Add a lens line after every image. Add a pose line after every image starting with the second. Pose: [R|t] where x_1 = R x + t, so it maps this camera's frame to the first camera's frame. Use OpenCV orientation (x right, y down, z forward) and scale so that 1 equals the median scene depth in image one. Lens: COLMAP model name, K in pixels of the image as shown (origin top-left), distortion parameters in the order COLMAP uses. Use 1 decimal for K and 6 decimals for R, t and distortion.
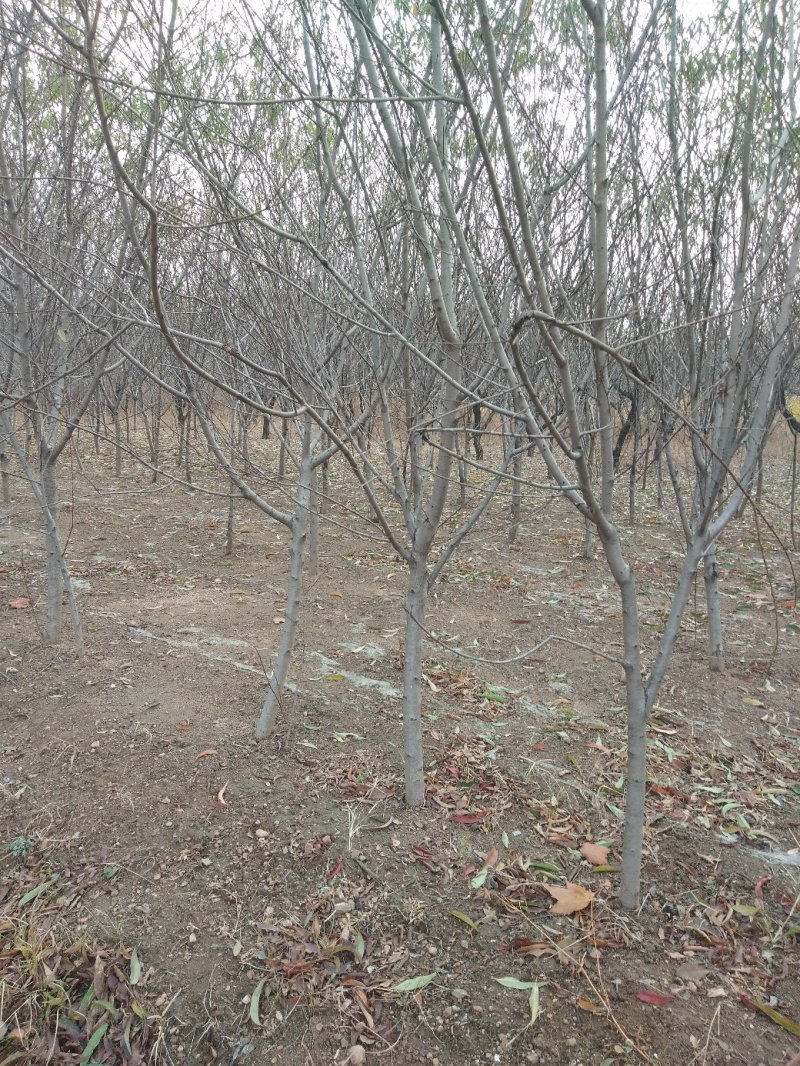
lens RADIAL K [[780.8, 0, 400.0], [0, 780.8, 533.0], [0, 0, 1]] dist [0.110093, -0.175263]
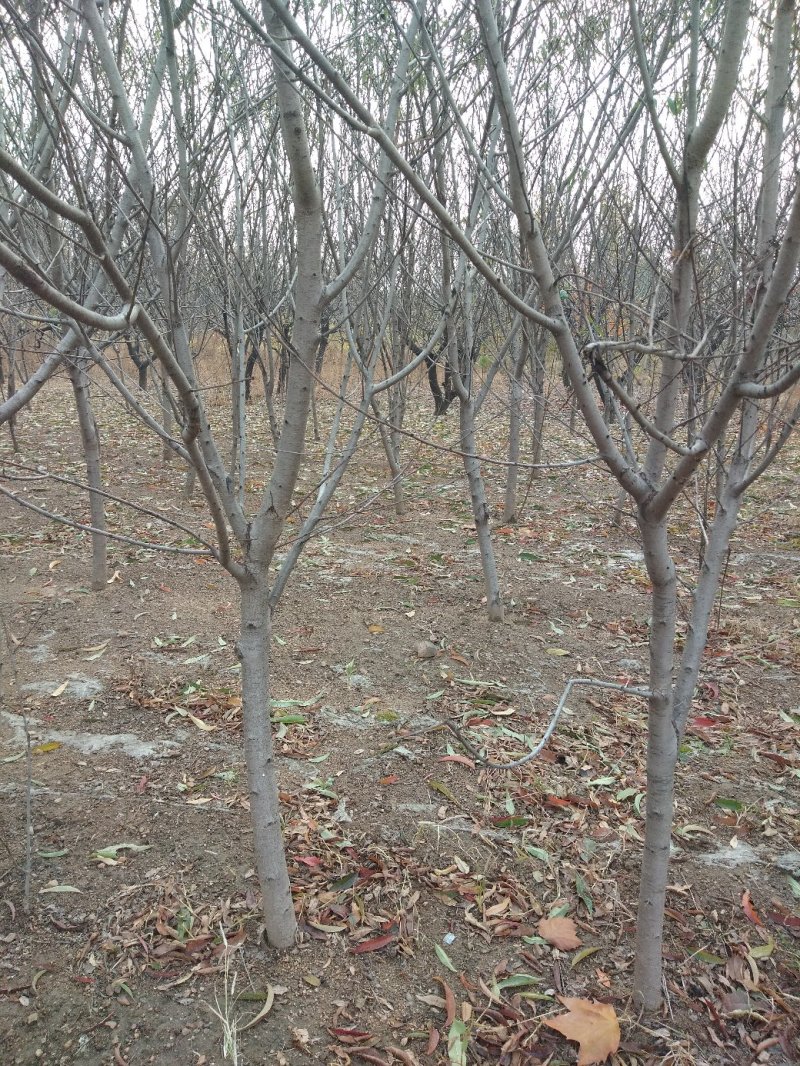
lens RADIAL K [[780.8, 0, 400.0], [0, 780.8, 533.0], [0, 0, 1]] dist [0.110093, -0.175263]
pose [[0.867740, -0.139340, 0.477087, -0.136798], [0.096623, 0.988877, 0.113075, -0.046172], [-0.487537, -0.052022, 0.871551, 0.333117]]
